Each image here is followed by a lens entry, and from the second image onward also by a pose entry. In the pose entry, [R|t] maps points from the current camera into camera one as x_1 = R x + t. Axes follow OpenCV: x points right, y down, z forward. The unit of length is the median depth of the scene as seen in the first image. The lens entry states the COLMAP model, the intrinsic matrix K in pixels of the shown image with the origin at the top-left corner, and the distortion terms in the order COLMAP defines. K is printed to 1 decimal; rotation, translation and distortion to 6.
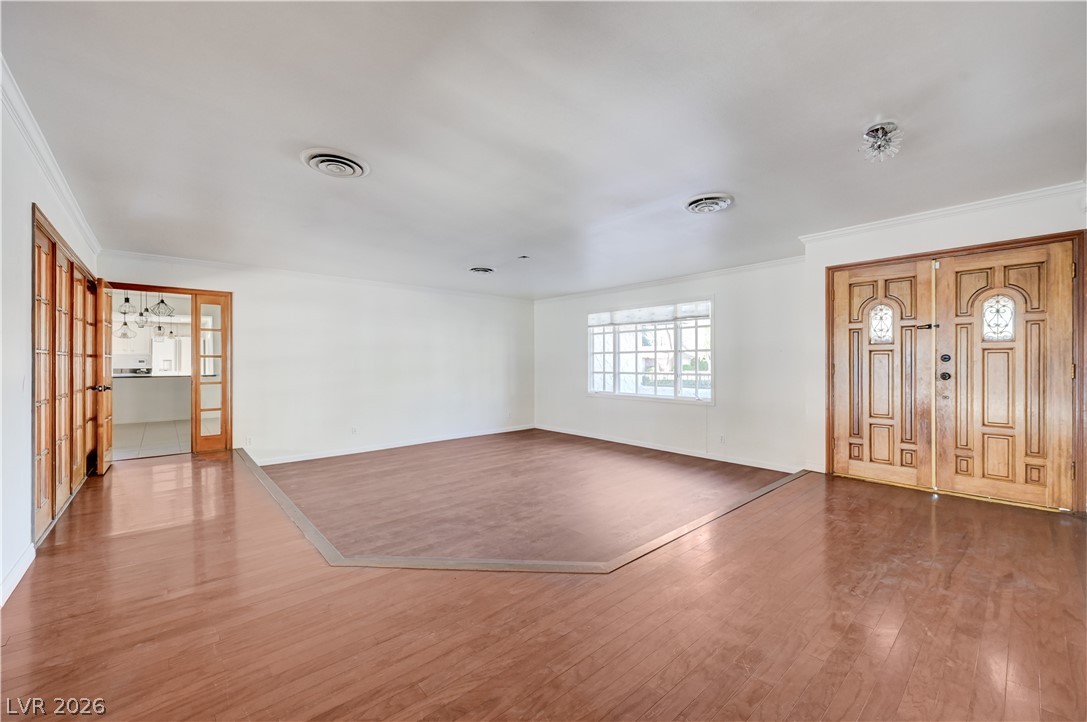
lens RADIAL K [[431.6, 0, 551.0], [0, 431.6, 359.3], [0, 0, 1]] dist [-0.000288, 0.000065]
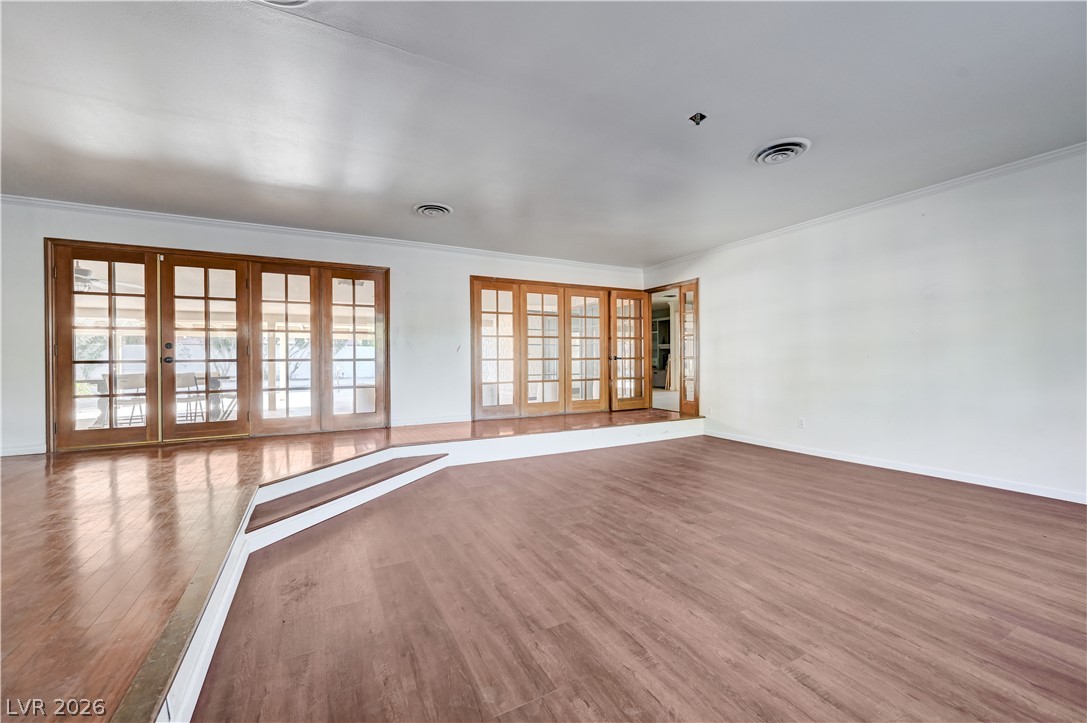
lens RADIAL K [[431.6, 0, 545.9], [0, 431.6, 360.5], [0, 0, 1]] dist [-0.000288, 0.000065]
pose [[-0.250018, 0.006497, -0.968219, 0.624866], [0.017634, 0.999842, 0.002155, 0.069293], [0.968081, -0.016535, -0.250093, 1.182983]]
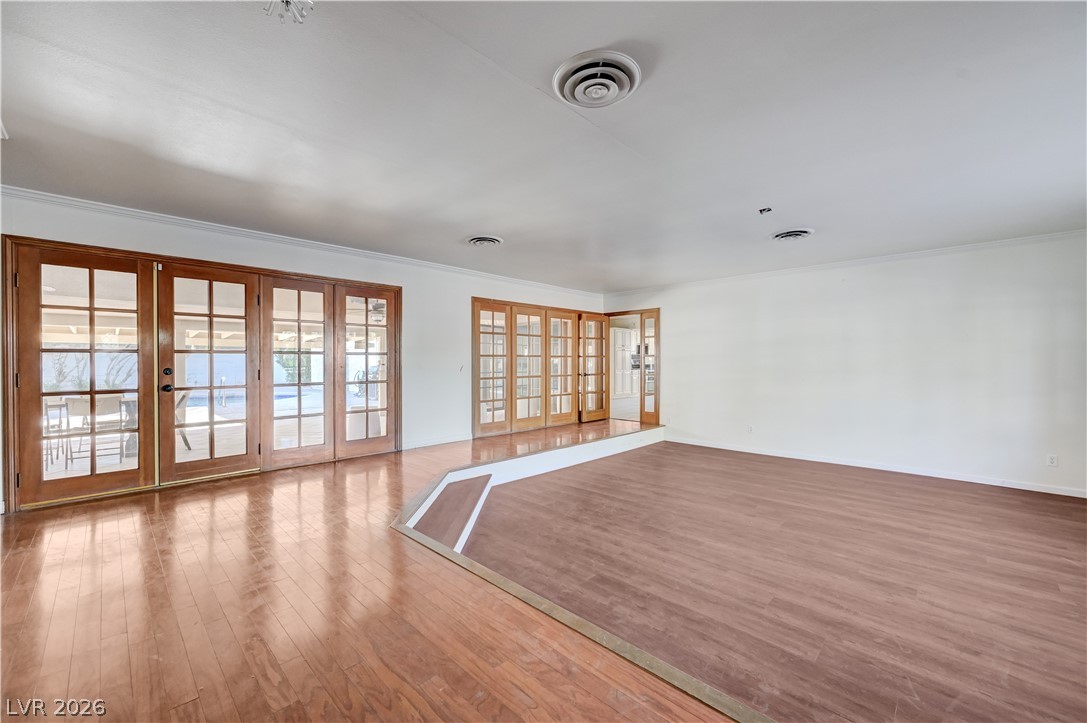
lens RADIAL K [[431.6, 0, 546.0], [0, 431.6, 359.6], [0, 0, 1]] dist [-0.000288, 0.000065]
pose [[0.061907, -0.002101, -0.998080, 0.774465], [0.011444, 0.999934, -0.001395, 0.004148], [0.998016, -0.011335, 0.061927, 0.746248]]
